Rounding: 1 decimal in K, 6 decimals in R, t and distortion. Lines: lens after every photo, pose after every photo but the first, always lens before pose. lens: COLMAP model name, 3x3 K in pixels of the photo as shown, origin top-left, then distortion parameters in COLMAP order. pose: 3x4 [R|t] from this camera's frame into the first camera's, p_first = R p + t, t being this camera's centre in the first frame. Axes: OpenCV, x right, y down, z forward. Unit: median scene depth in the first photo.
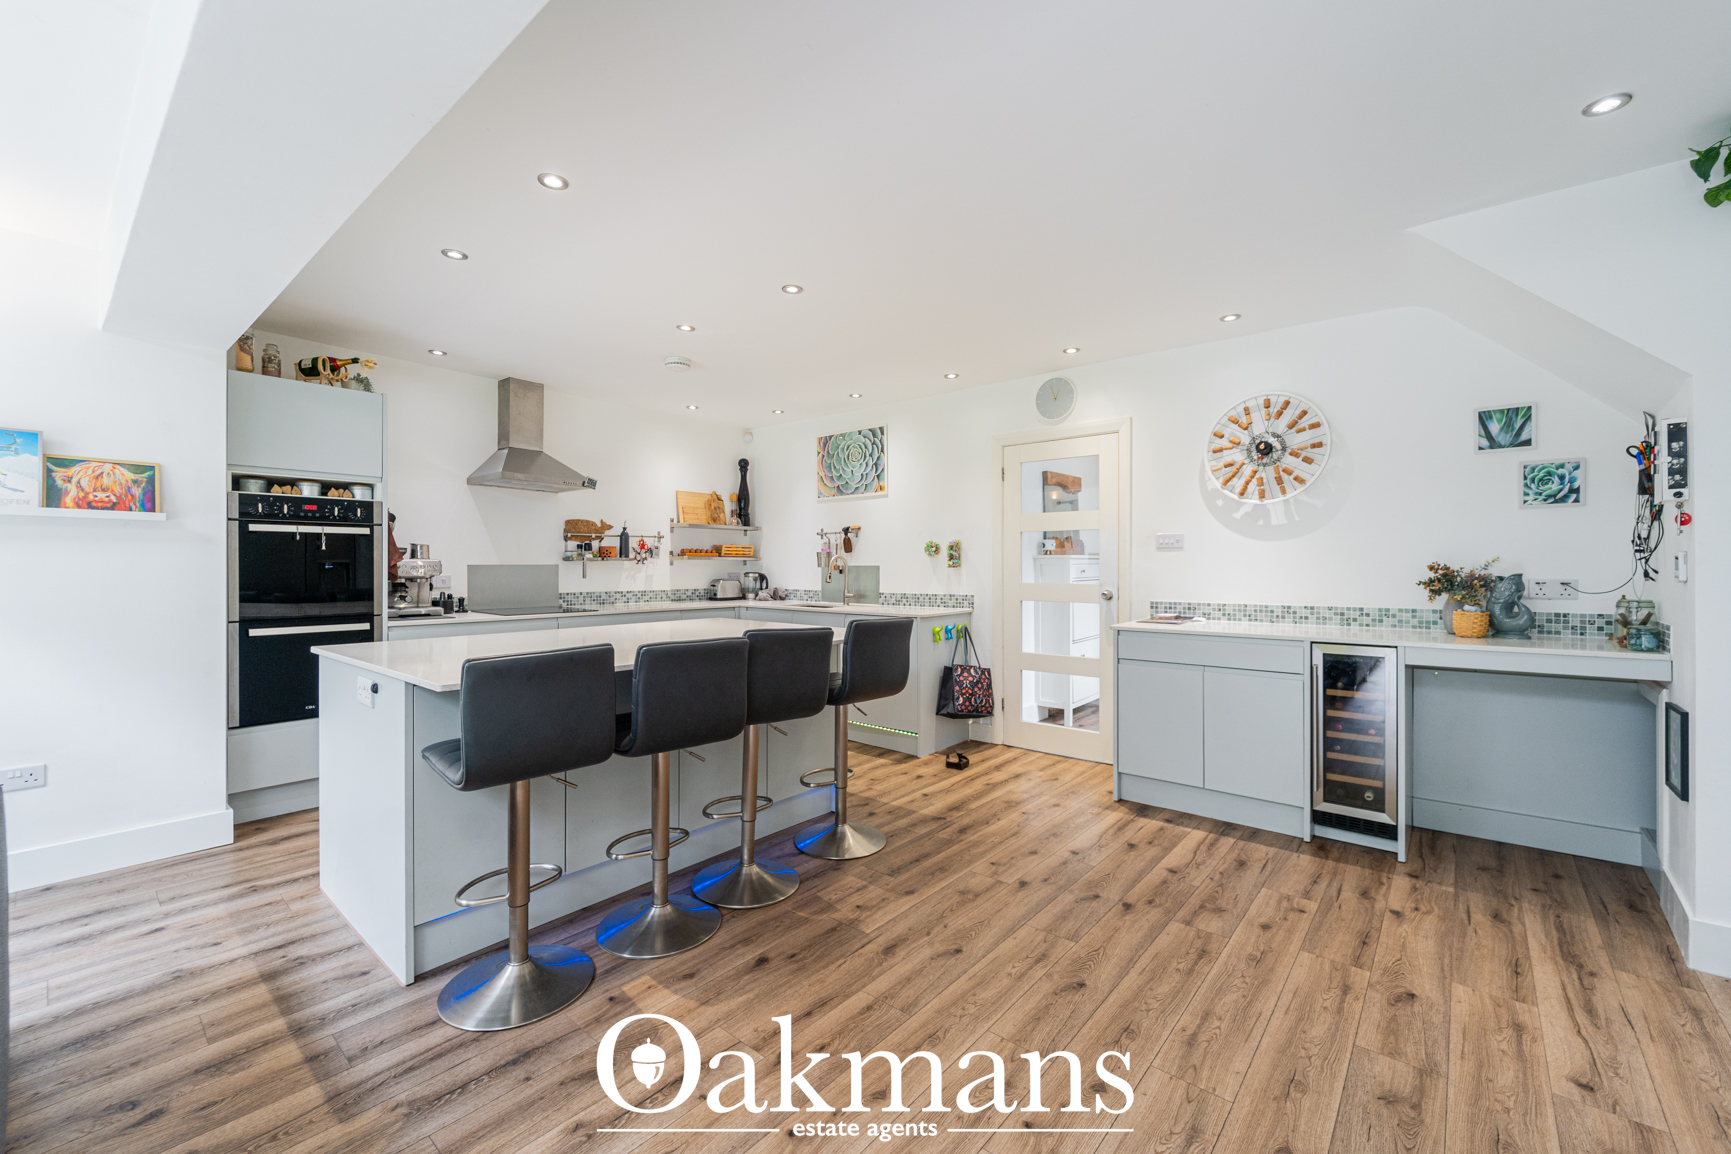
lens RADIAL K [[699.5, 0, 859.9], [0, 699.5, 567.2], [0, 0, 1]] dist [0.003031, -0.002722]
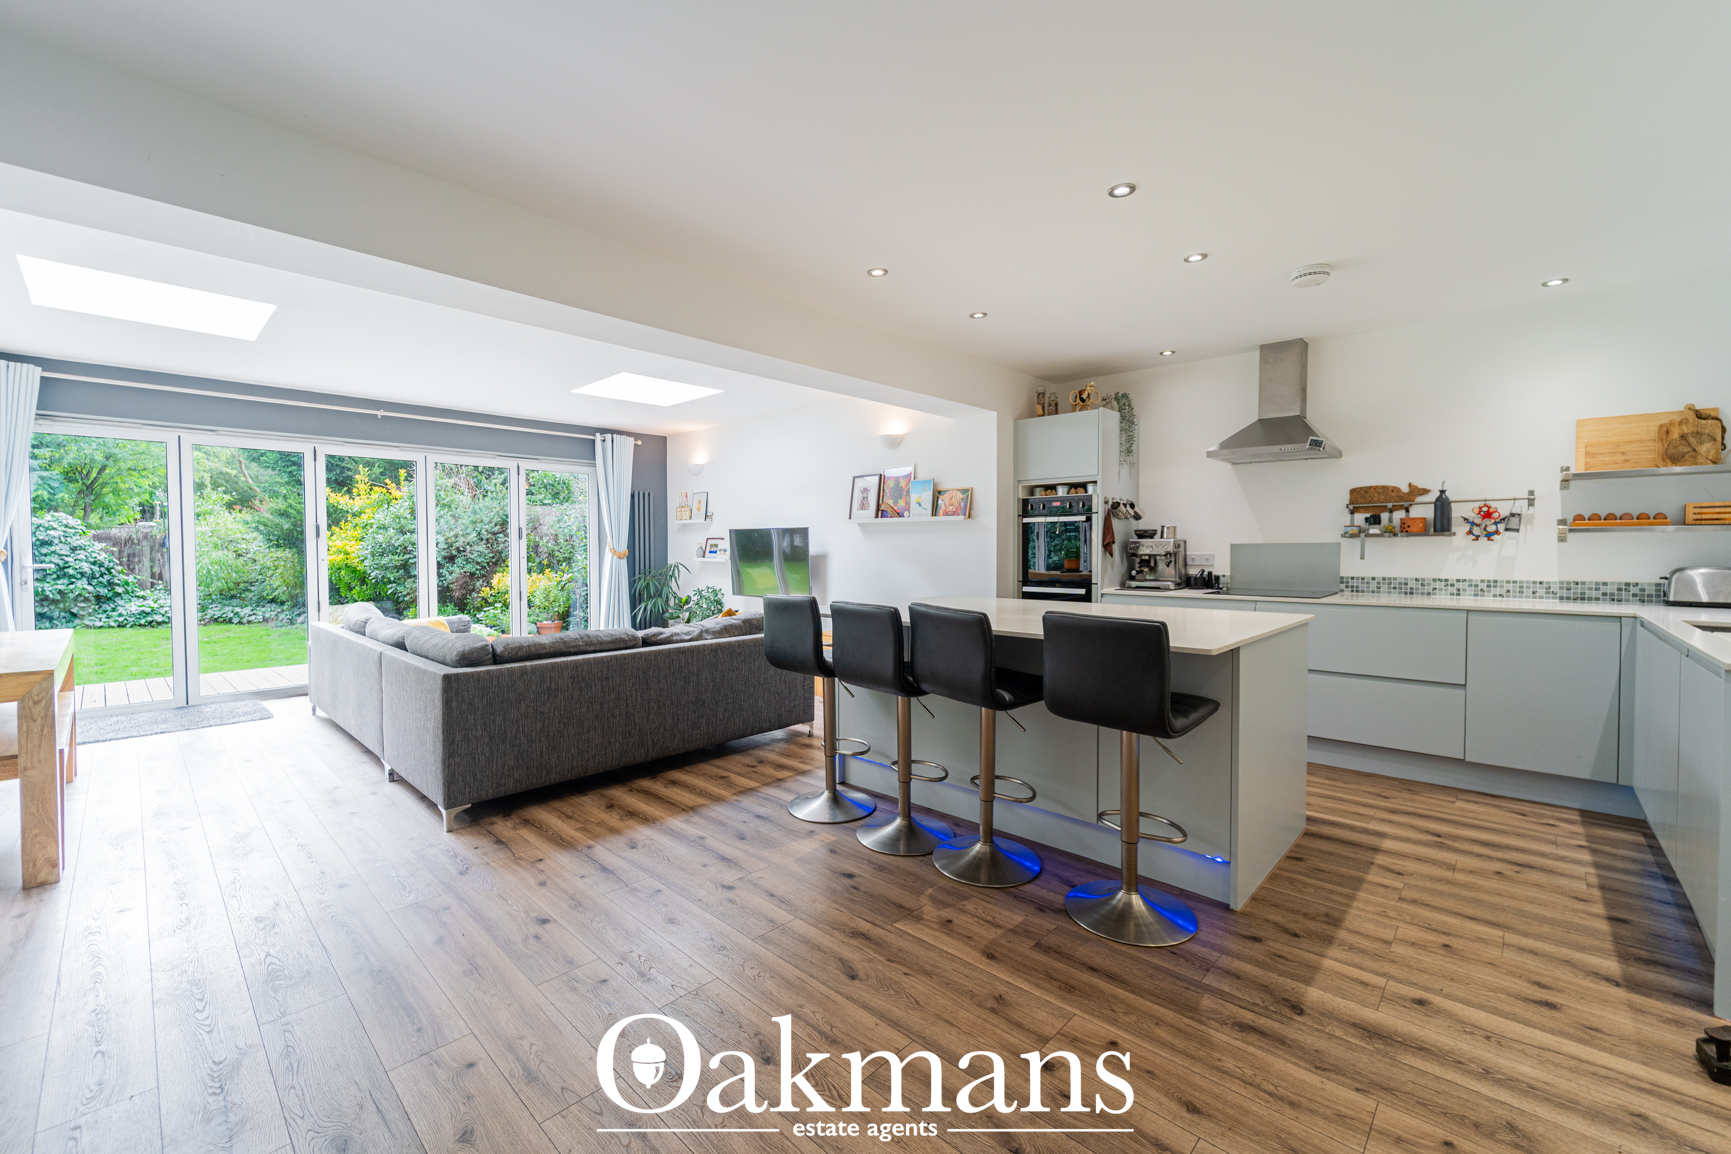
lens RADIAL K [[703.2, 0, 858.9], [0, 703.2, 567.6], [0, 0, 1]] dist [0.003088, -0.002203]
pose [[-0.052187, 0.027785, -0.998251, 0.639767], [0.000406, 0.999613, 0.027802, 0.003677], [0.998637, 0.001046, -0.052179, 0.665274]]
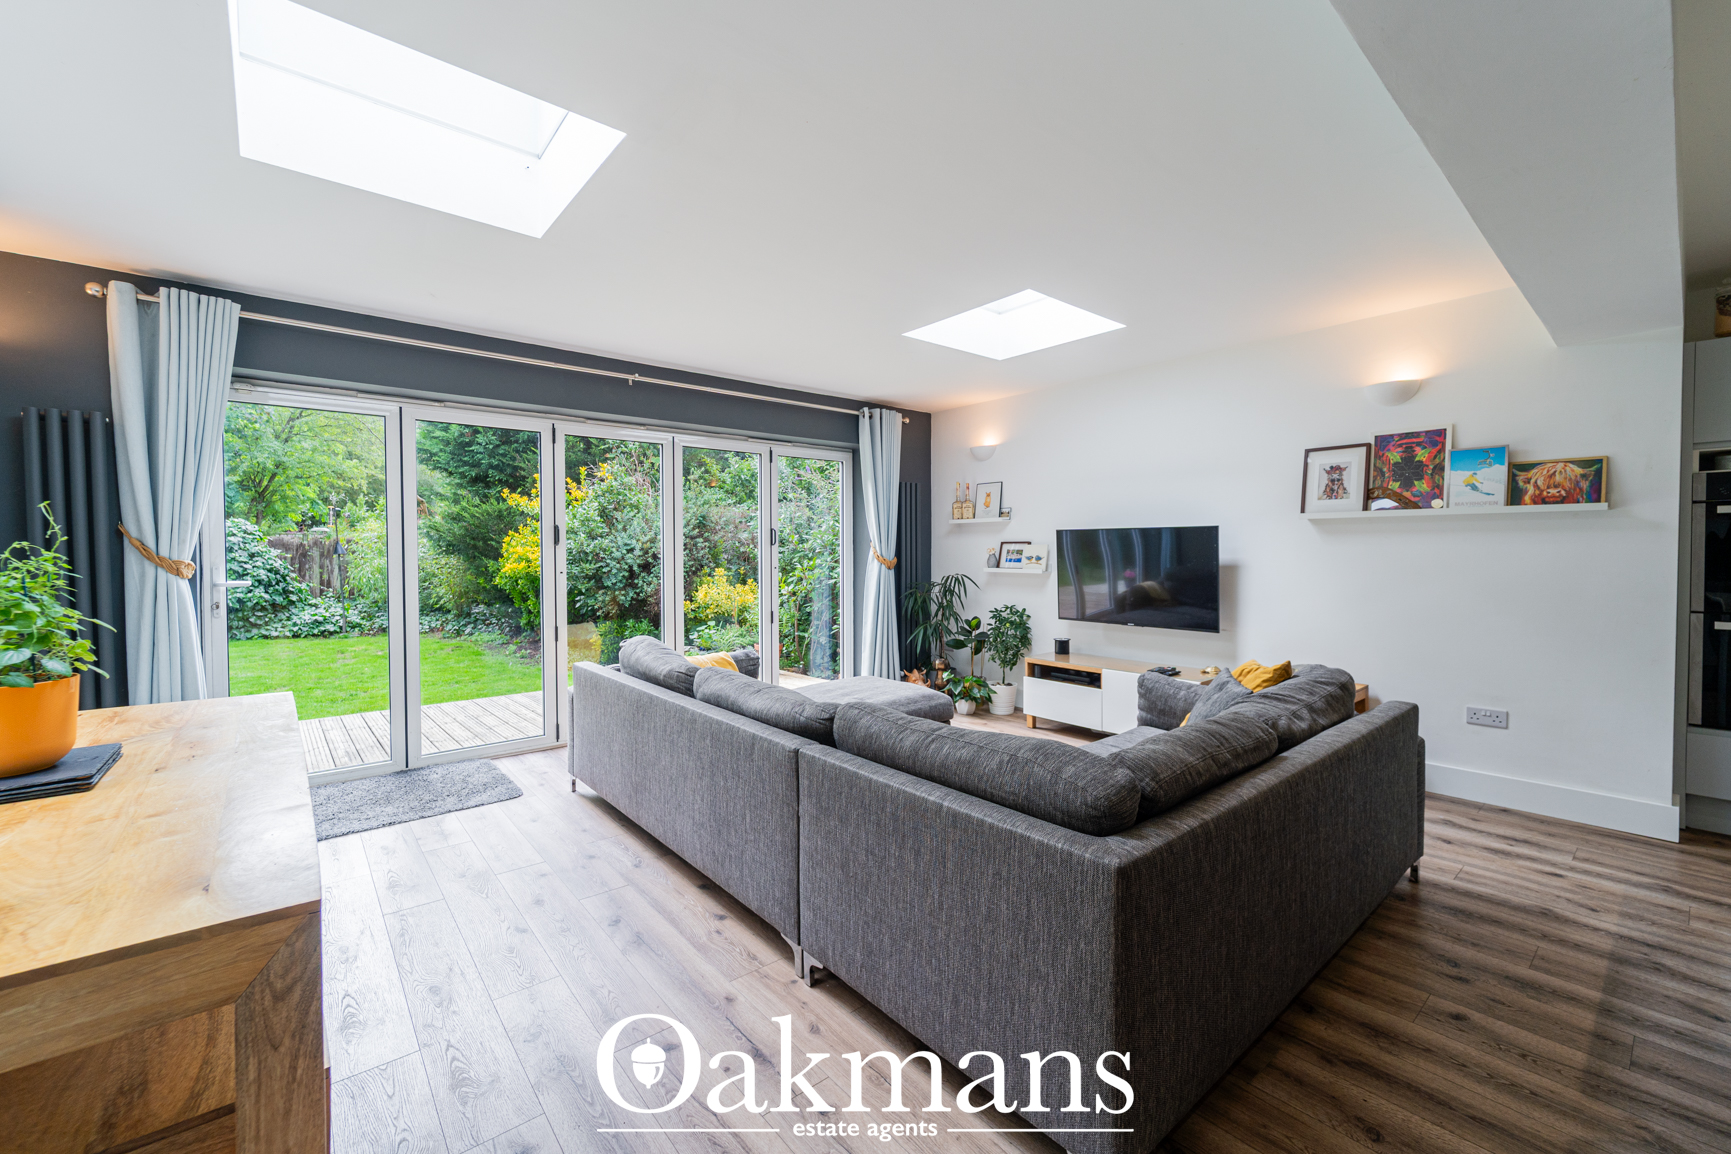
lens RADIAL K [[699.5, 0, 859.9], [0, 699.5, 567.2], [0, 0, 1]] dist [0.003031, -0.002722]
pose [[-0.167564, 0.021951, -0.985617, 0.193246], [0.002302, 0.999758, 0.021874, -0.004374], [0.985858, 0.001397, -0.167574, 0.051284]]
